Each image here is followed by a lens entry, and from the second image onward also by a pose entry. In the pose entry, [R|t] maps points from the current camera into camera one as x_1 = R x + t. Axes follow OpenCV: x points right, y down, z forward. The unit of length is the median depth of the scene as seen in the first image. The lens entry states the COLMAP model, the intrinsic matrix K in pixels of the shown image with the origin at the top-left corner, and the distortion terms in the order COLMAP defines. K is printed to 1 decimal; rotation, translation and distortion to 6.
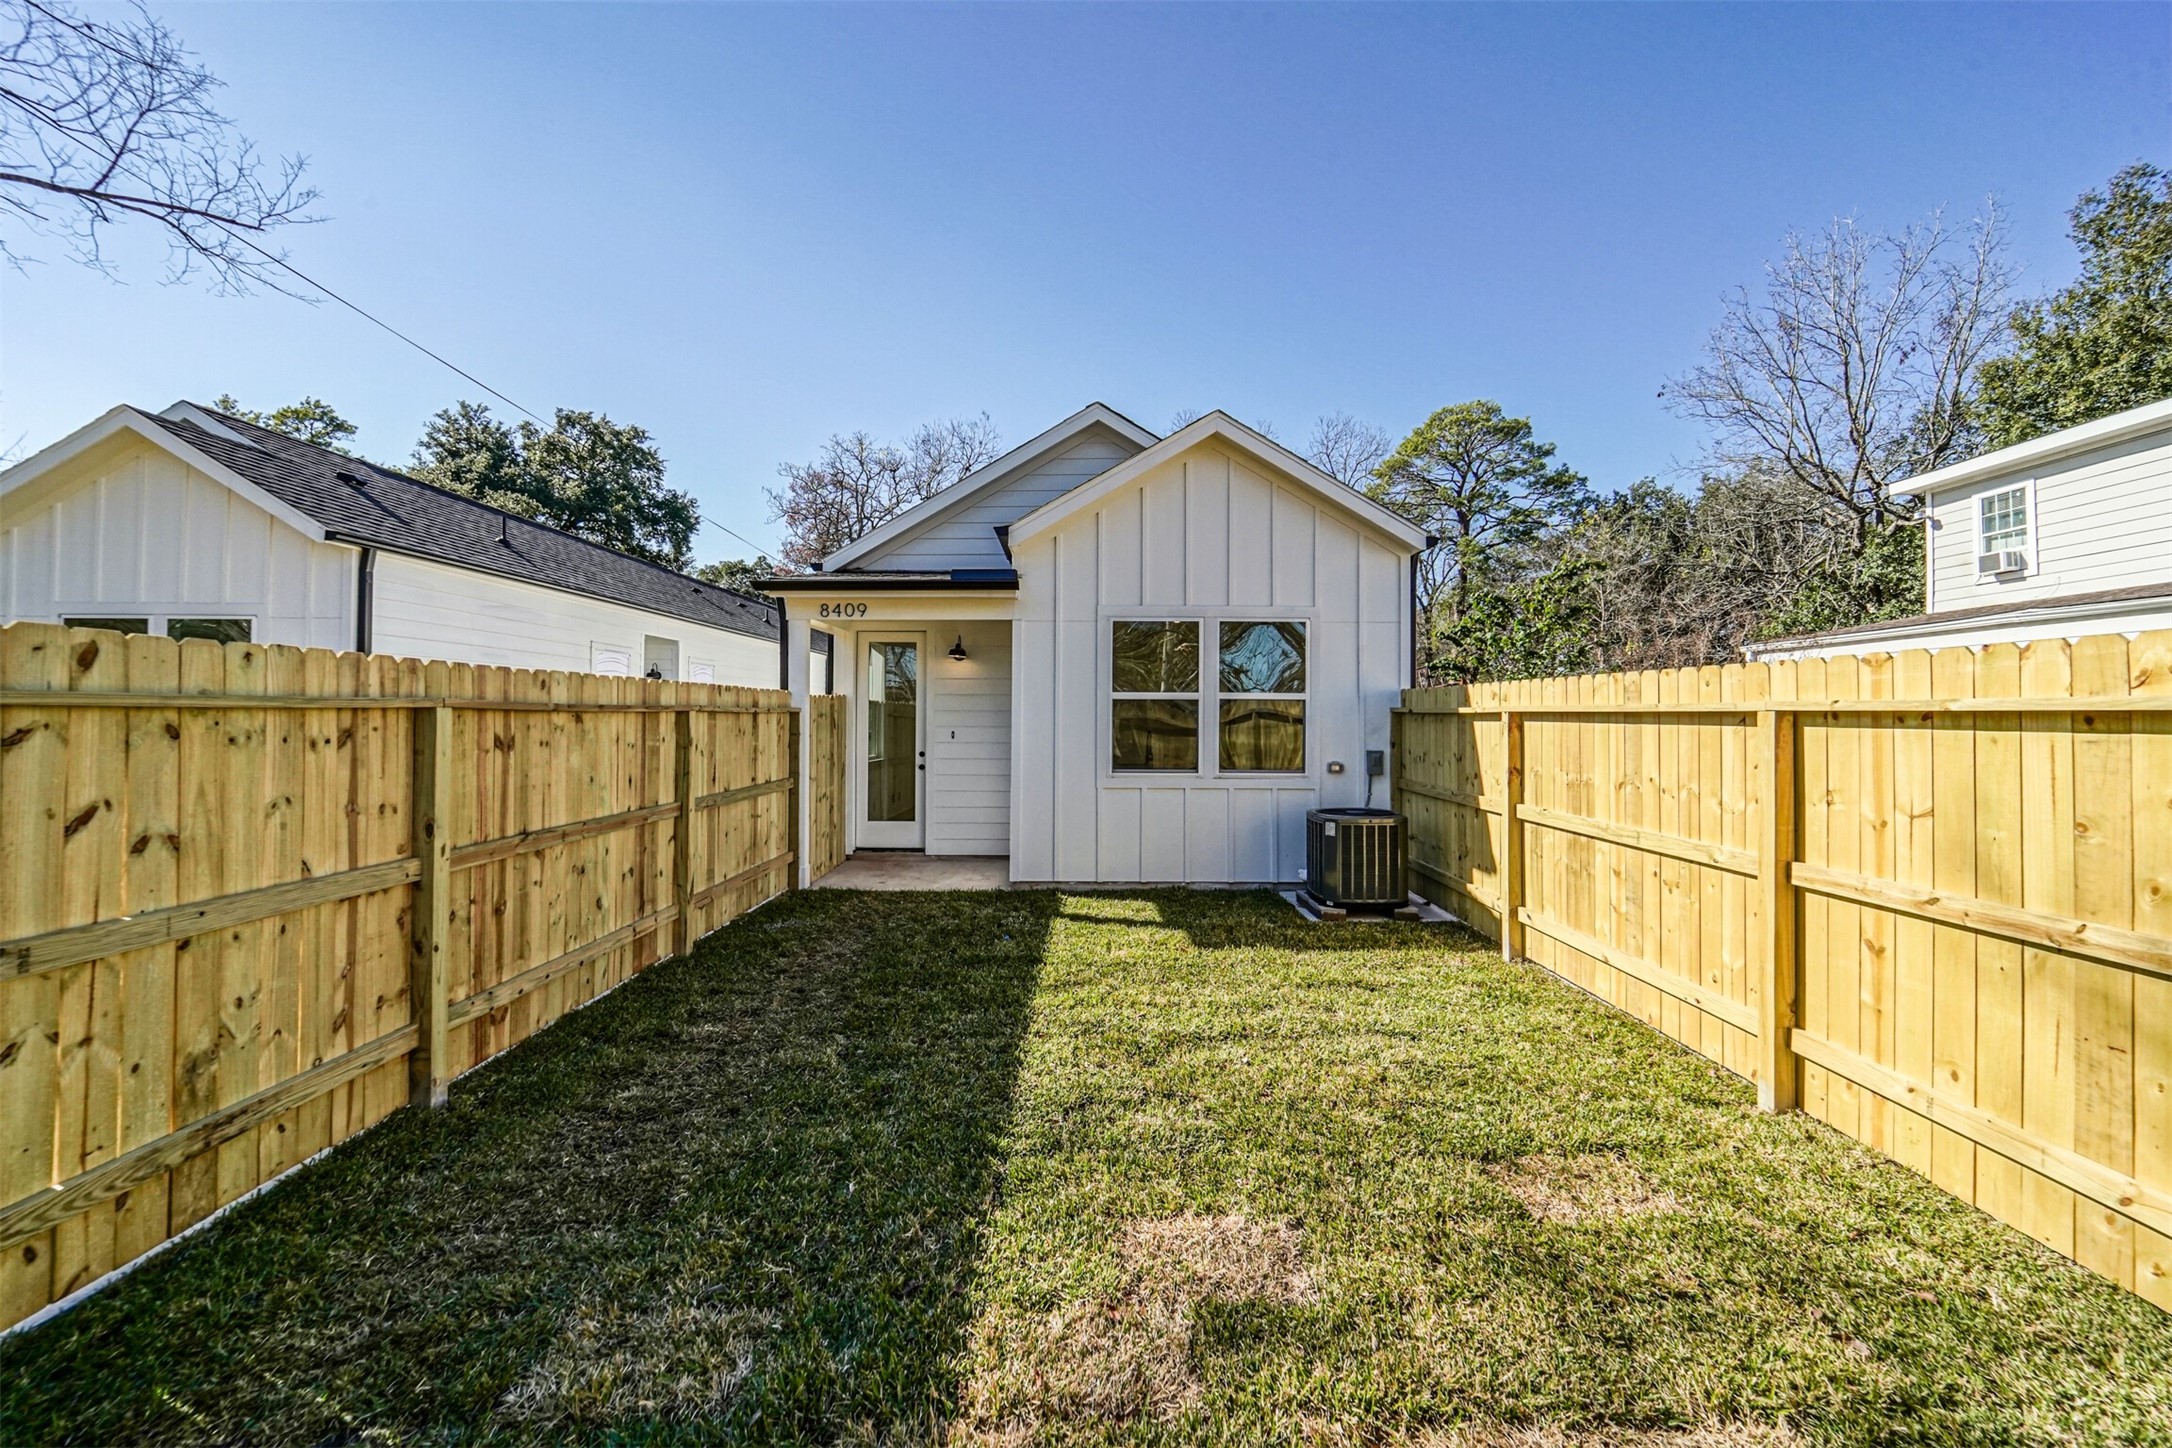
lens RADIAL K [[882.3, 0, 1095.2], [0, 882.3, 730.2], [0, 0, 1]] dist [-0.007049, 0.000215]
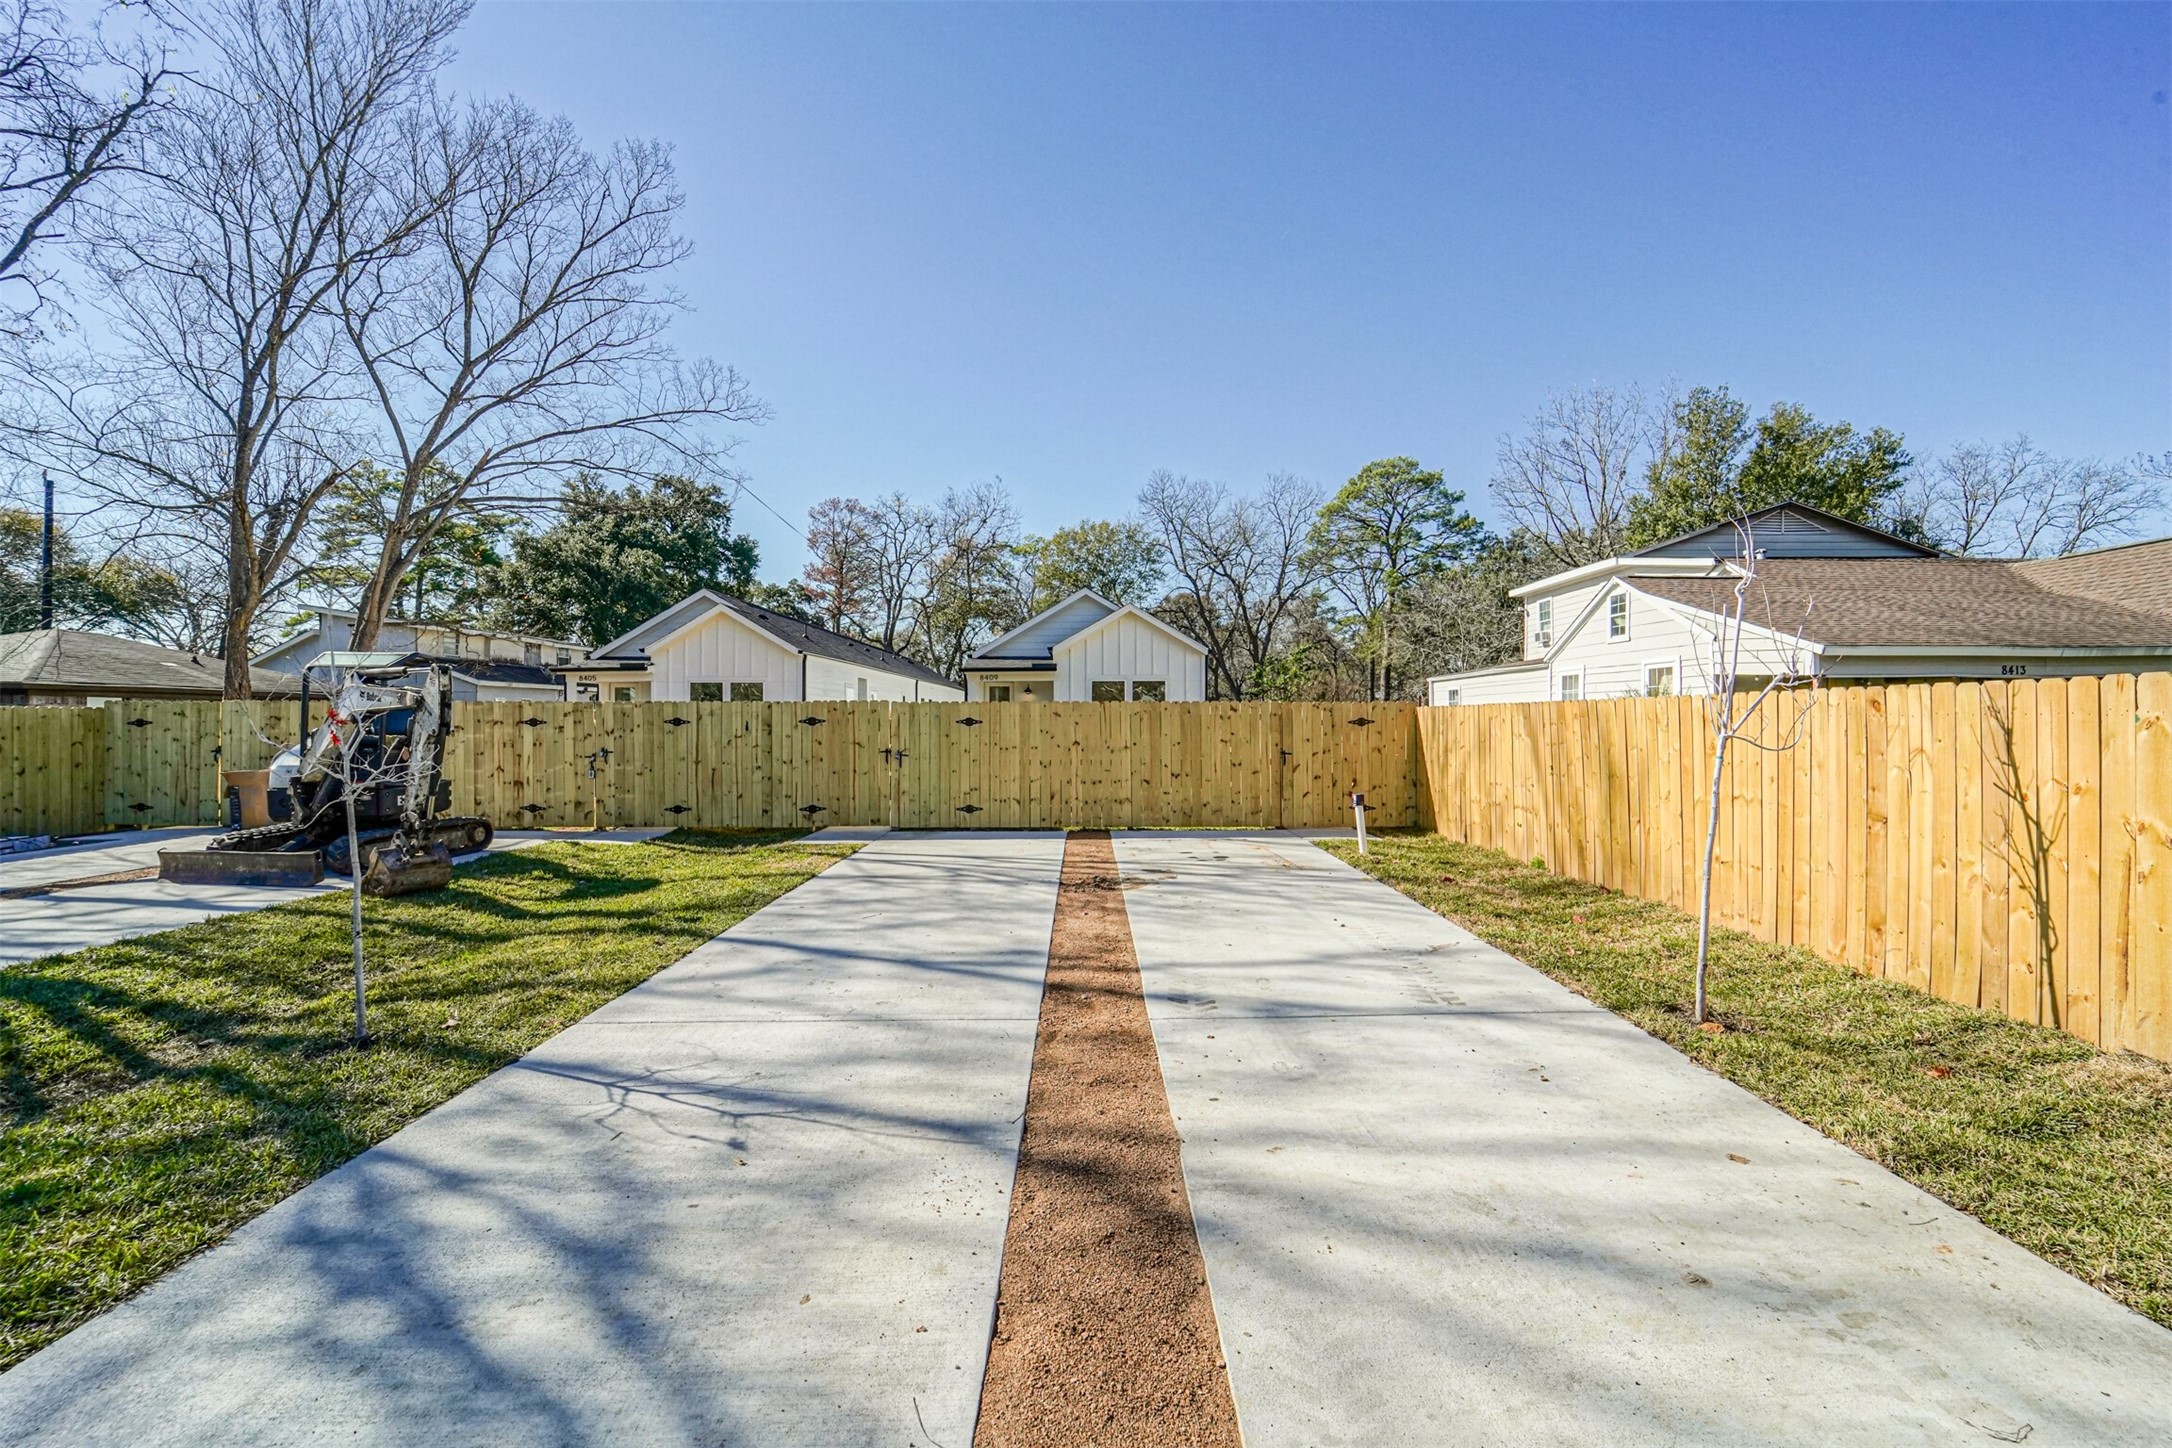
lens RADIAL K [[881.2, 0, 1096.1], [0, 881.2, 725.2], [0, 0, 1]] dist [-0.004771, -0.000221]
pose [[0.999942, -0.006580, 0.008575, 0.001336], [0.006640, 0.999953, -0.007076, 0.003588], [-0.008528, 0.007133, 0.999938, -0.236293]]
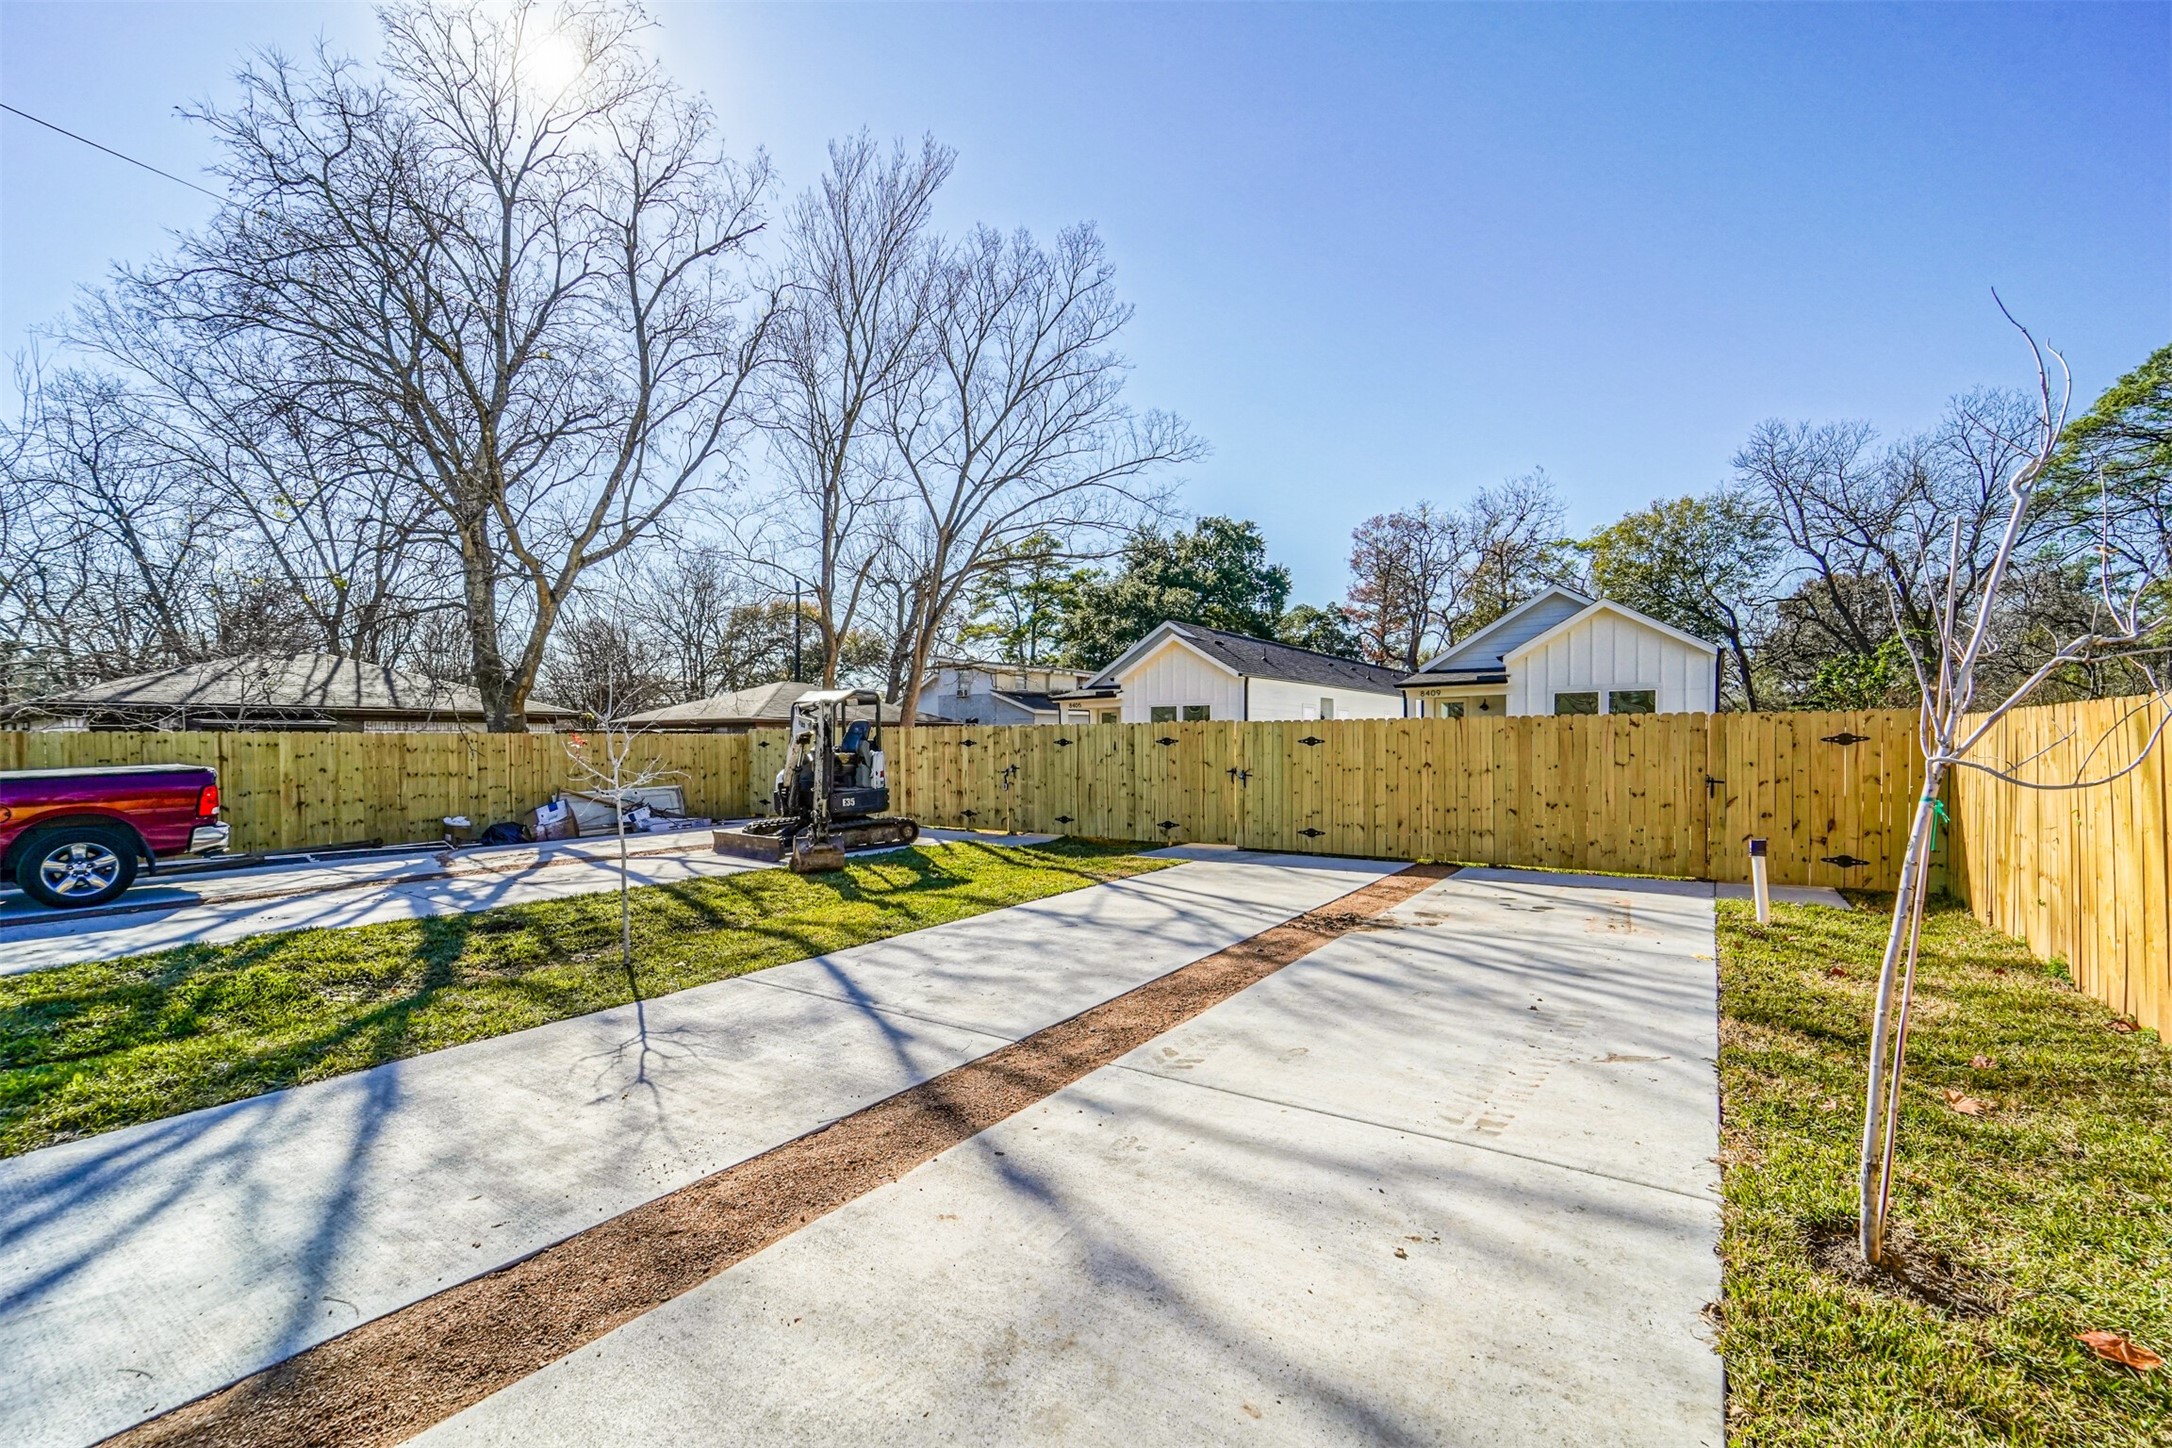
lens RADIAL K [[890.2, 0, 1126.0], [0, 890.2, 759.4], [0, 0, 1]] dist [0.005811, -0.000212]
pose [[0.840471, 0.000788, -0.541856, 0.045965], [0.002537, 0.999982, 0.005391, 0.004017], [0.541851, -0.005906, 0.840454, -0.218954]]
